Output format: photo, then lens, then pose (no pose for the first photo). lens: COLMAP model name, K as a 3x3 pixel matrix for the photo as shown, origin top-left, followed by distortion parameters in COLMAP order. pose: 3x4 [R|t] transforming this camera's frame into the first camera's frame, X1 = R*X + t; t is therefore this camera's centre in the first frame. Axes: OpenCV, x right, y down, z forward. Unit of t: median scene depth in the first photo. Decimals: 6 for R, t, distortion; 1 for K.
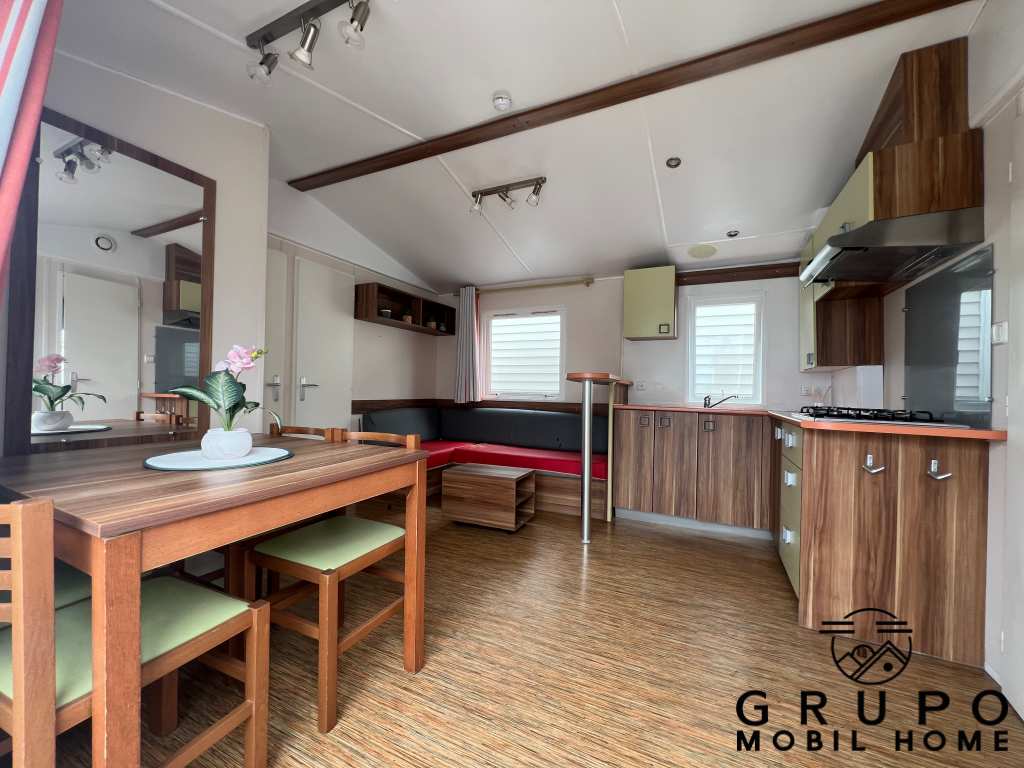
lens RADIAL K [[407.8, 0, 512.4], [0, 407.8, 385.5], [0, 0, 1]] dist [-0.000589, 0.000044]
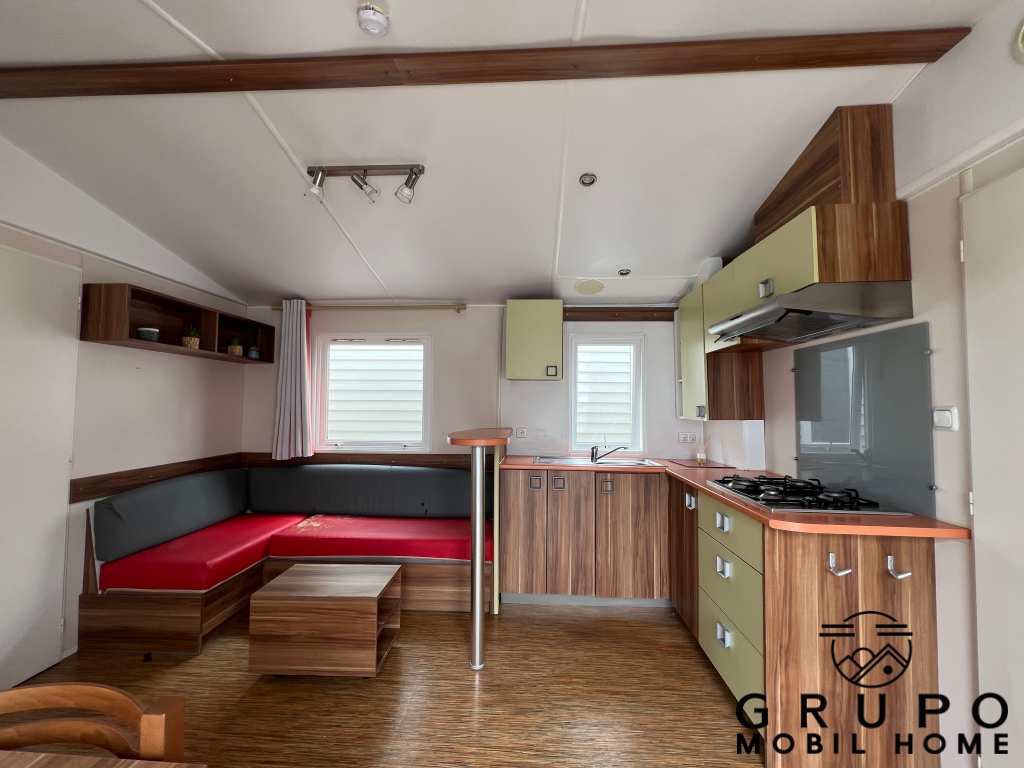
lens RADIAL K [[407.8, 0, 512.4], [0, 407.8, 385.5], [0, 0, 1]] dist [-0.000589, 0.000044]
pose [[0.922482, 0.004232, 0.386017, -0.042268], [0.007399, 0.999562, -0.028639, -0.089141], [-0.385969, 0.029275, 0.922047, 0.248432]]
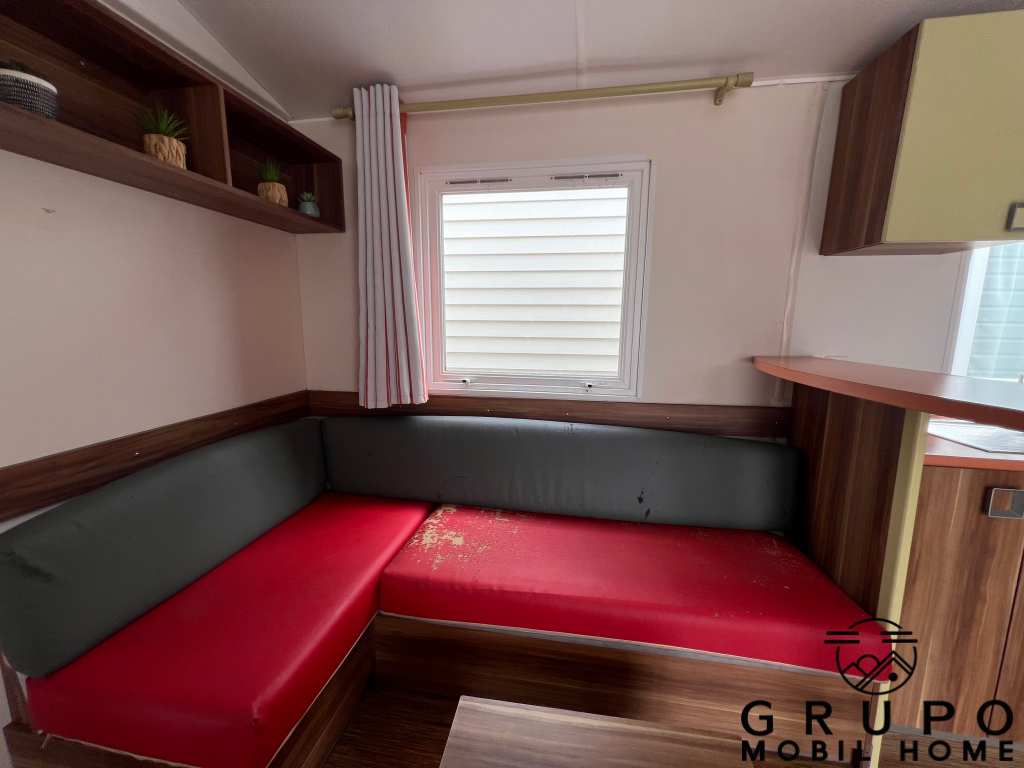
lens RADIAL K [[407.8, 0, 512.4], [0, 407.8, 385.5], [0, 0, 1]] dist [-0.000589, 0.000044]
pose [[0.961754, -0.057203, 0.267876, -0.146406], [0.008877, 0.983947, 0.178241, -0.068546], [-0.273772, -0.169046, 0.946822, 0.820424]]
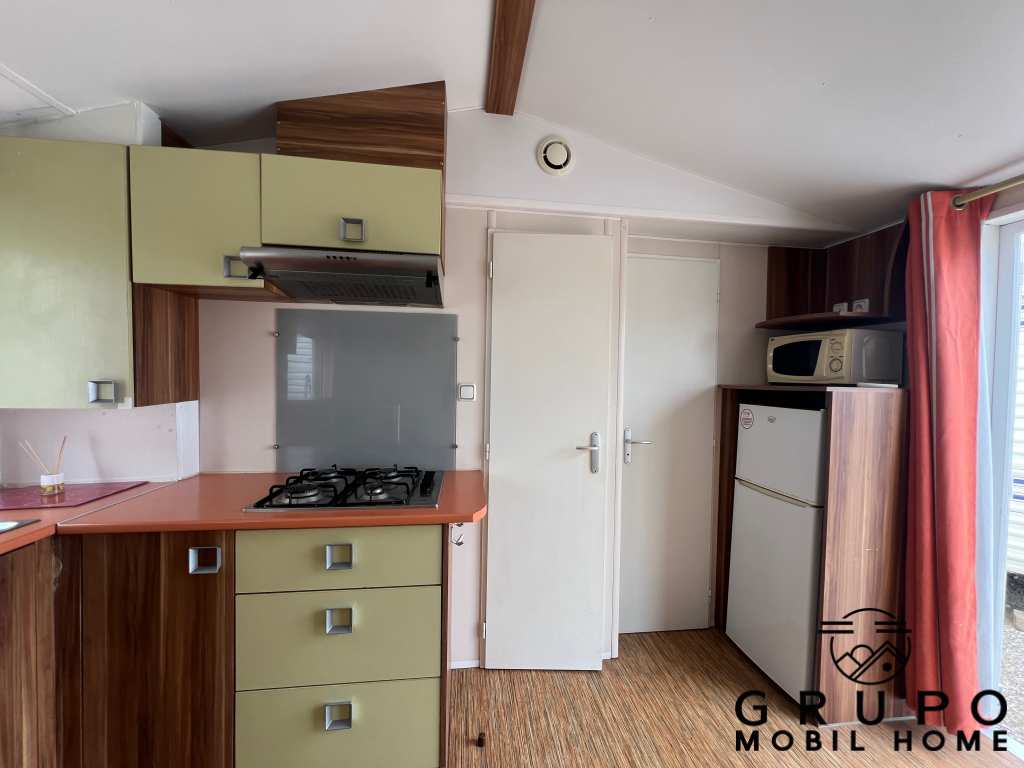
lens RADIAL K [[407.8, 0, 512.4], [0, 407.8, 385.5], [0, 0, 1]] dist [-0.000589, 0.000044]
pose [[-0.540803, -0.047773, 0.839791, 0.042162], [-0.036116, 0.998784, 0.033560, -0.093651], [-0.840374, -0.012181, -0.541871, 0.746056]]
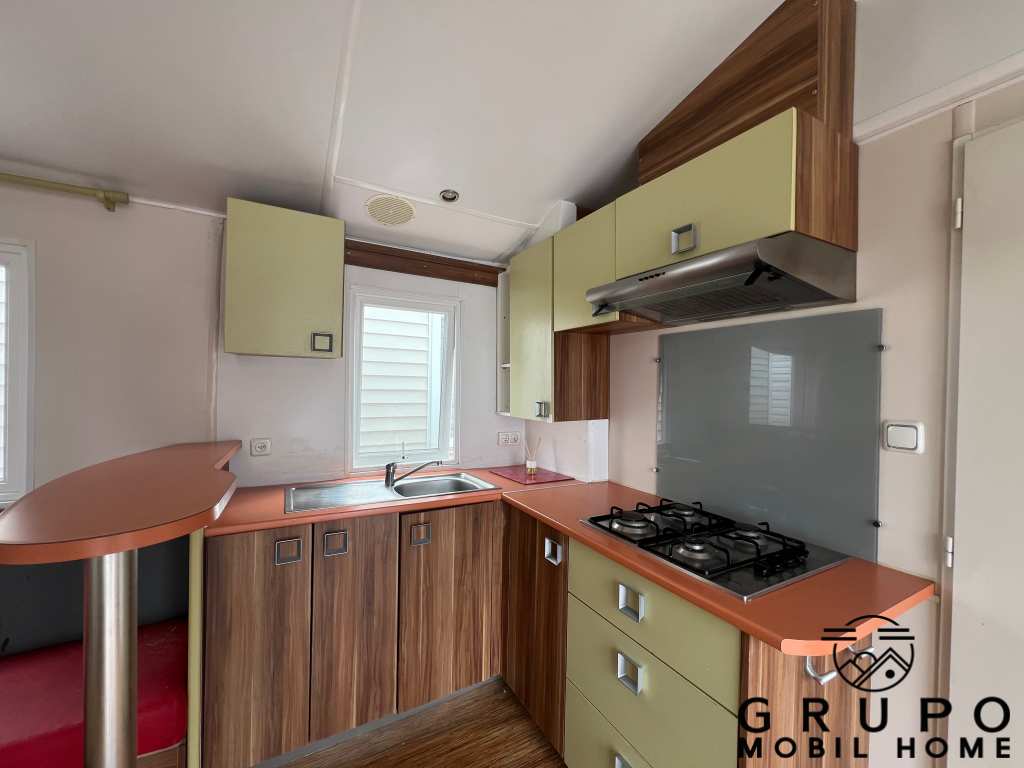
lens RADIAL K [[407.8, 0, 512.4], [0, 407.8, 385.5], [0, 0, 1]] dist [-0.000589, 0.000044]
pose [[0.573014, -0.012786, 0.819446, 0.101674], [-0.014688, 0.999557, 0.025867, -0.109333], [-0.819414, -0.026858, 0.572572, 0.555119]]
